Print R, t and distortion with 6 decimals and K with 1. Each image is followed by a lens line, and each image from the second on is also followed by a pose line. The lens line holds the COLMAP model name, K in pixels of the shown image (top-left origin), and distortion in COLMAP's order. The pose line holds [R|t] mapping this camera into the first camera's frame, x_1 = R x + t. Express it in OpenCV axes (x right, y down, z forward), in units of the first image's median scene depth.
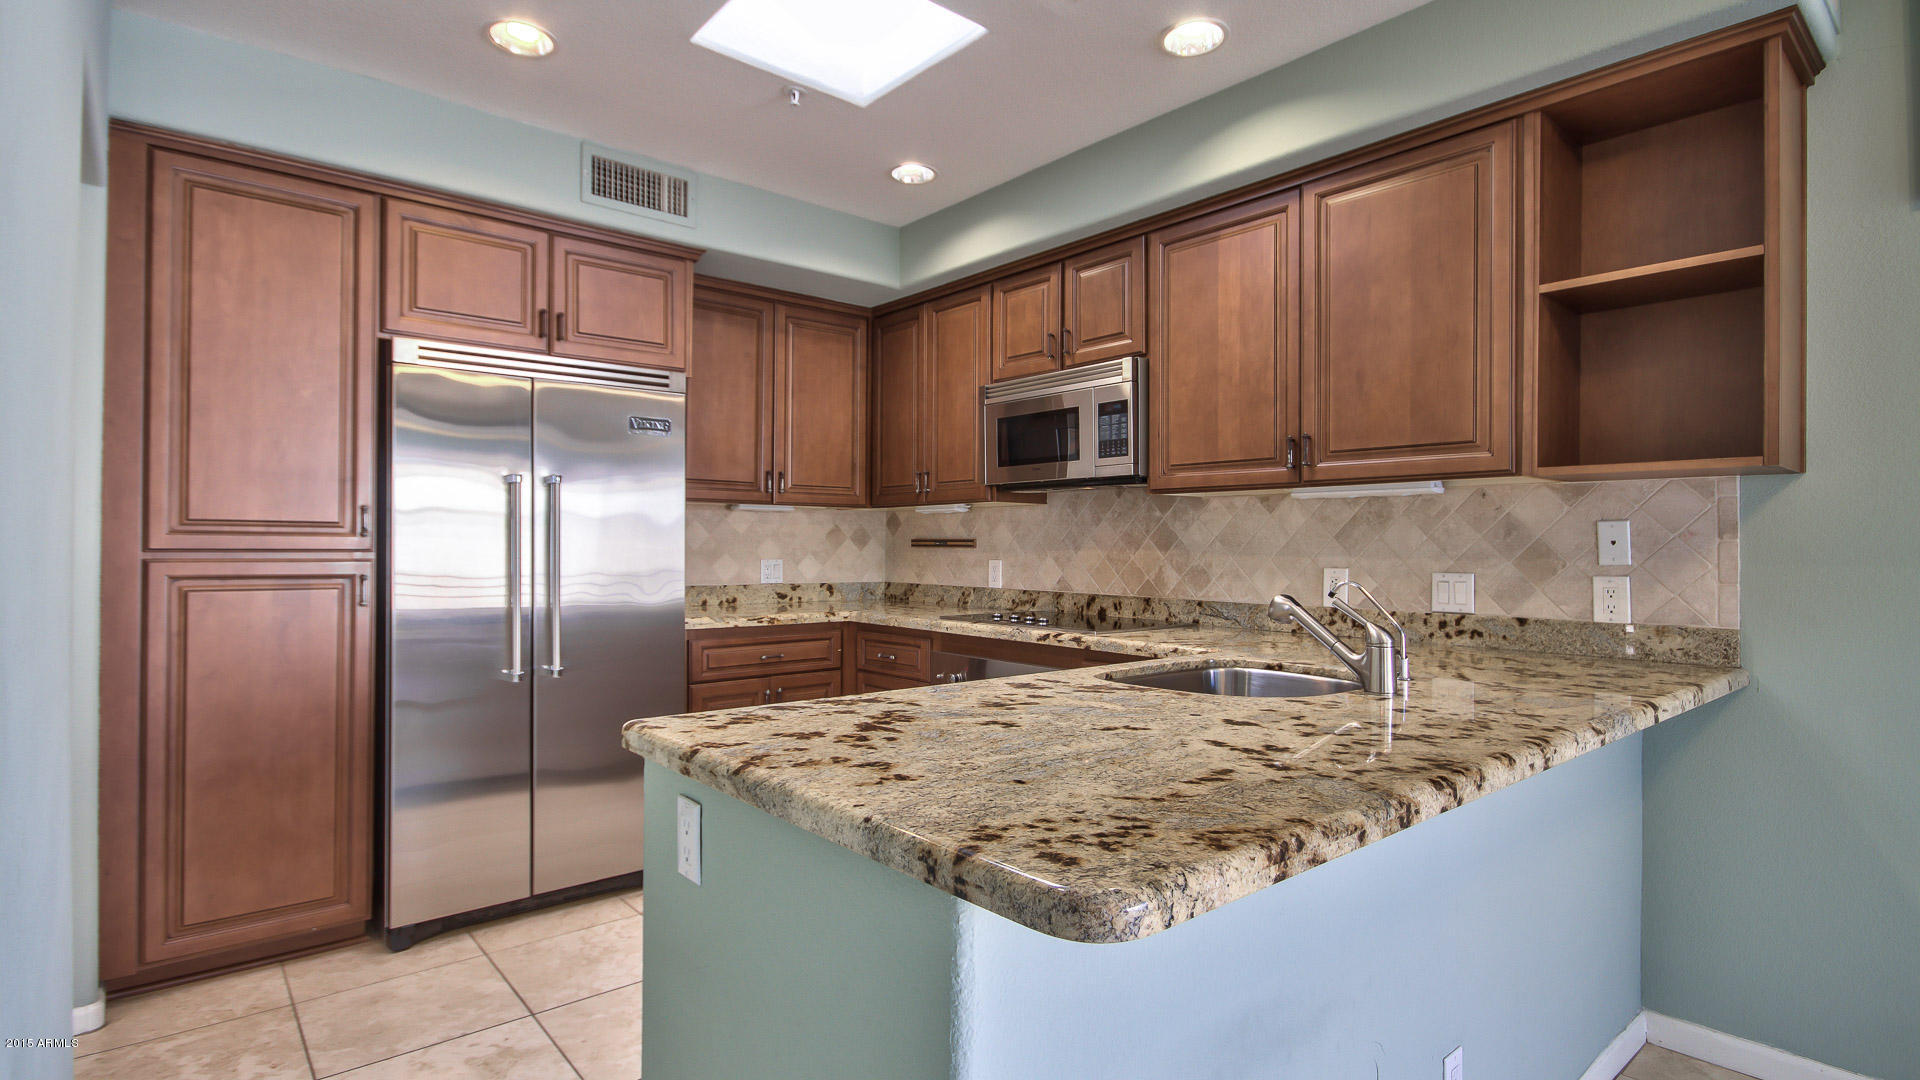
lens RADIAL K [[931.4, 0, 960.0], [0, 931.4, 540.0], [0, 0, 1]] dist [-0.002915, 0.000523]
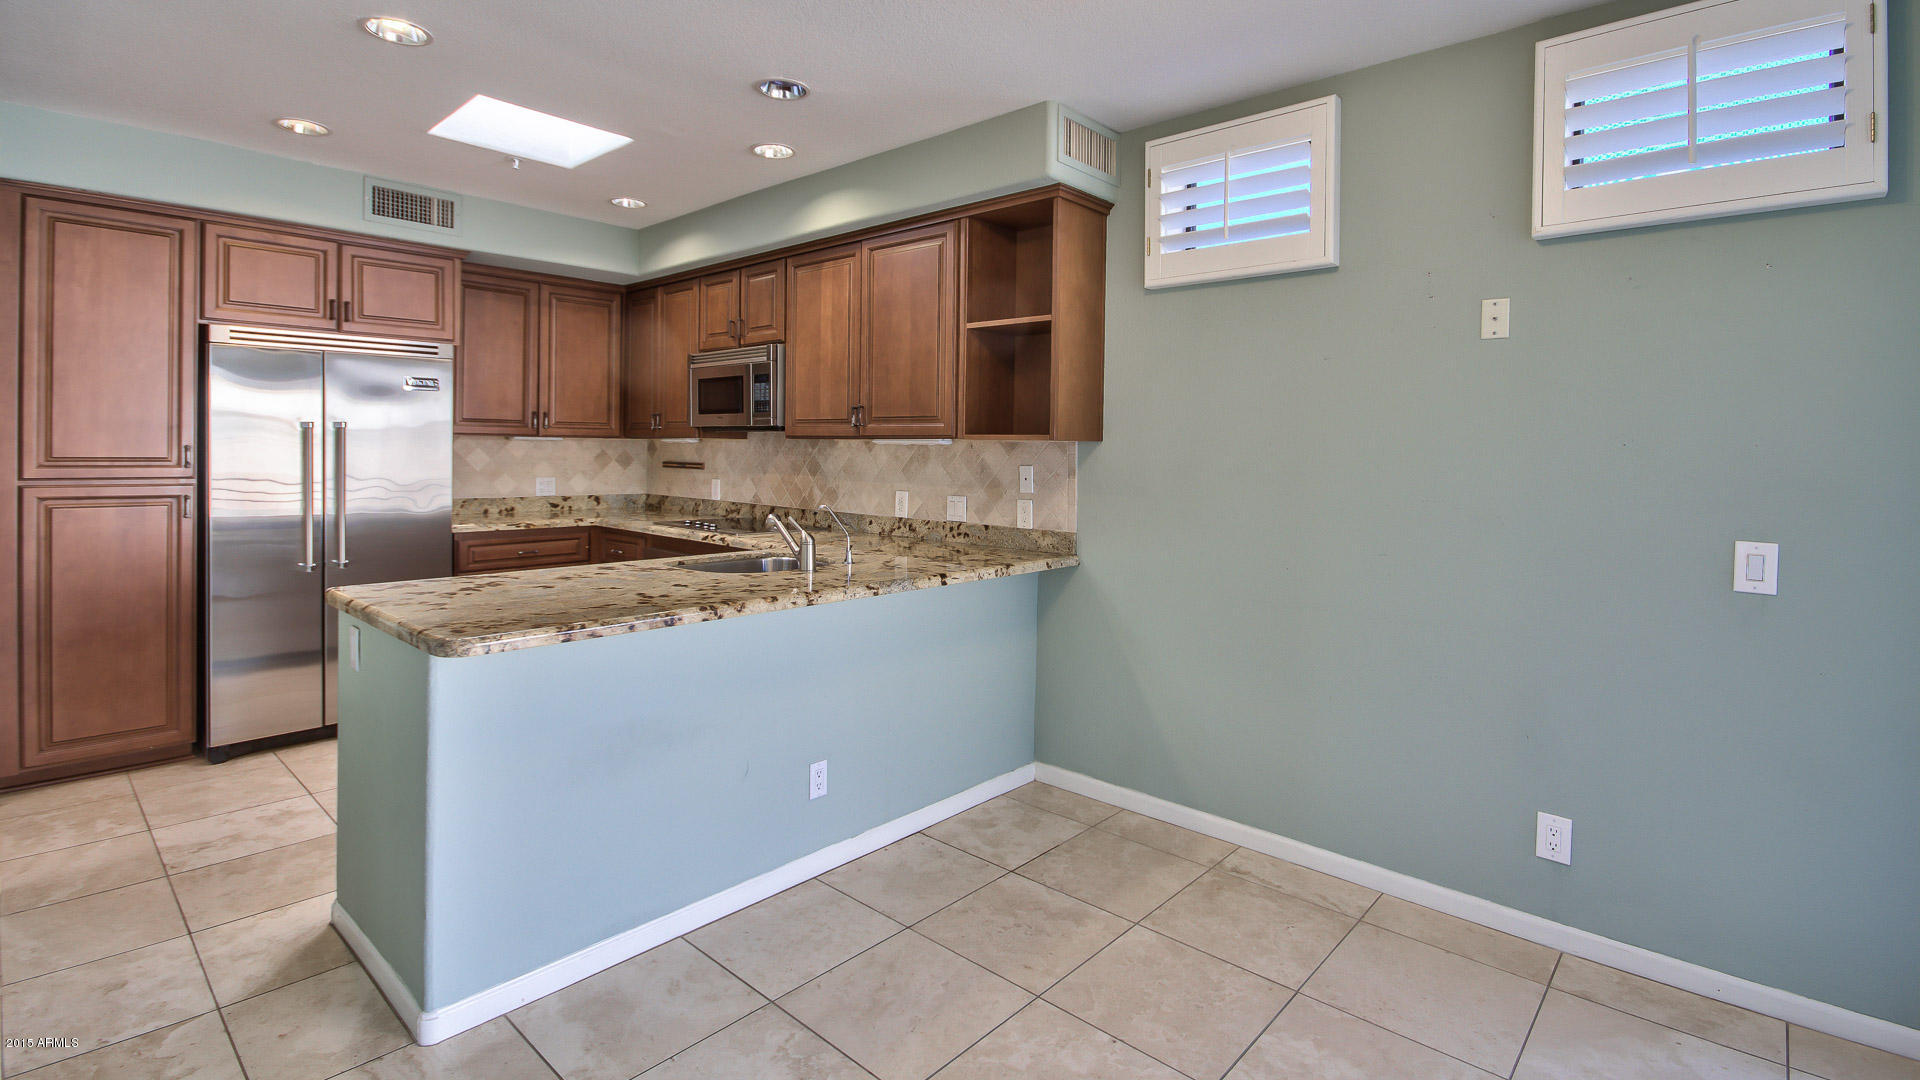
lens RADIAL K [[881.1, 0, 960.4], [0, 881.1, 457.5], [0, 0, 1]] dist [0.012212, -0.015535]
pose [[0.992371, 0.007567, 0.123056, 0.338442], [-0.009796, 0.999799, 0.017517, -0.052239], [-0.122899, -0.018589, 0.992245, -0.442367]]
